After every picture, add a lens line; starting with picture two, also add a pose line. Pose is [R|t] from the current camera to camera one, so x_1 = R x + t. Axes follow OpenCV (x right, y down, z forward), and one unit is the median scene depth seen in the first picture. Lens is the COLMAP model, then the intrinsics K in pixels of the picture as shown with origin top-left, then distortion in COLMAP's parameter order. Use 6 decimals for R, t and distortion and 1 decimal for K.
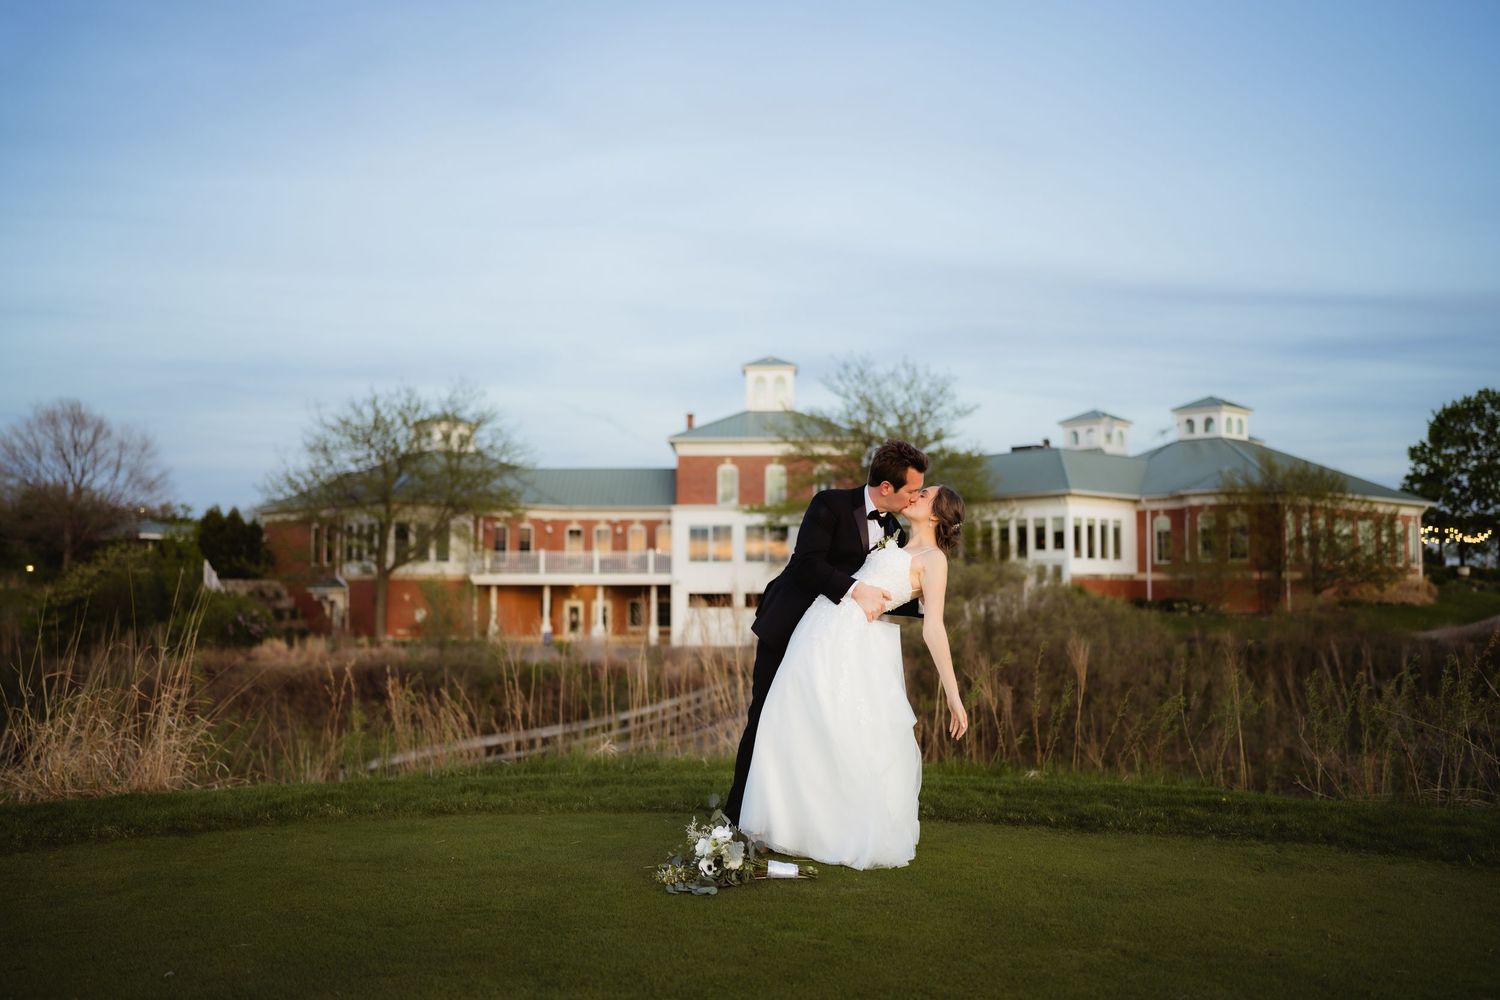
lens RADIAL K [[1528.0, 0, 750.0], [0, 1528.0, 500.0], [0, 0, 1]] dist [-0.004196, -0.001443]
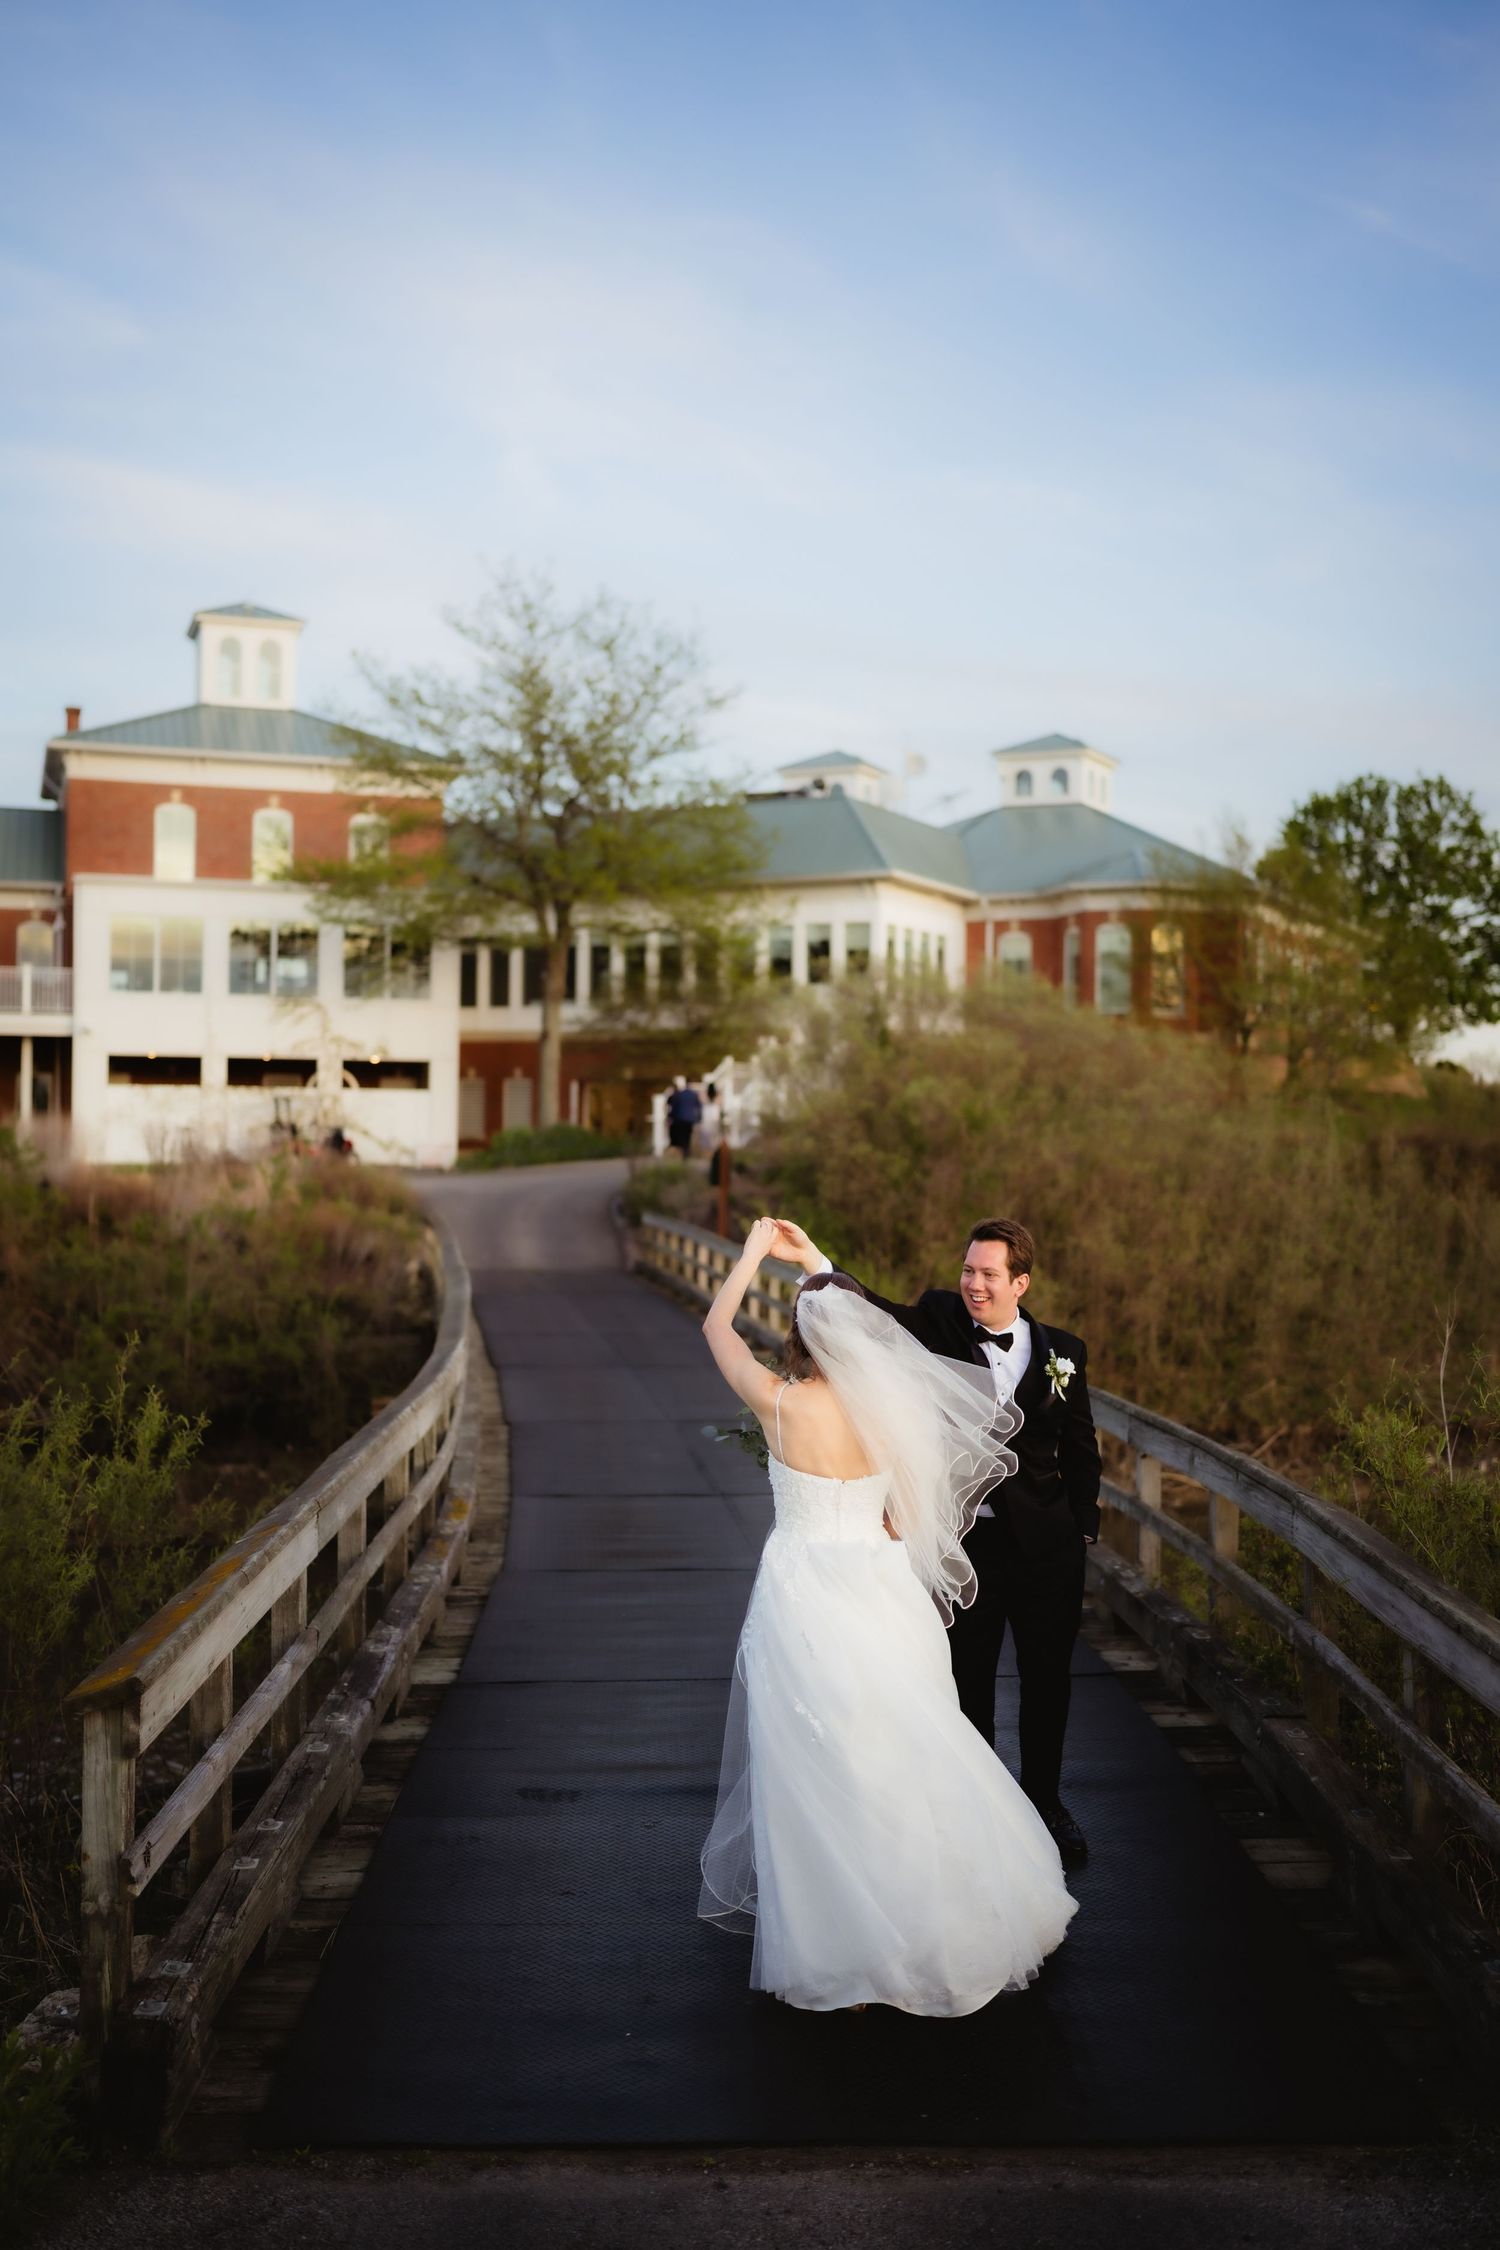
lens RADIAL K [[2256.2, 0, 750.0], [0, 2256.2, 1125.0], [0, 0, 1]] dist [0.003085, 0.005408]
pose [[0.937846, 0.012703, 0.346819, -0.101128], [-0.033099, 0.998049, 0.052949, 0.039729], [-0.345470, -0.061137, 0.936436, 0.262307]]
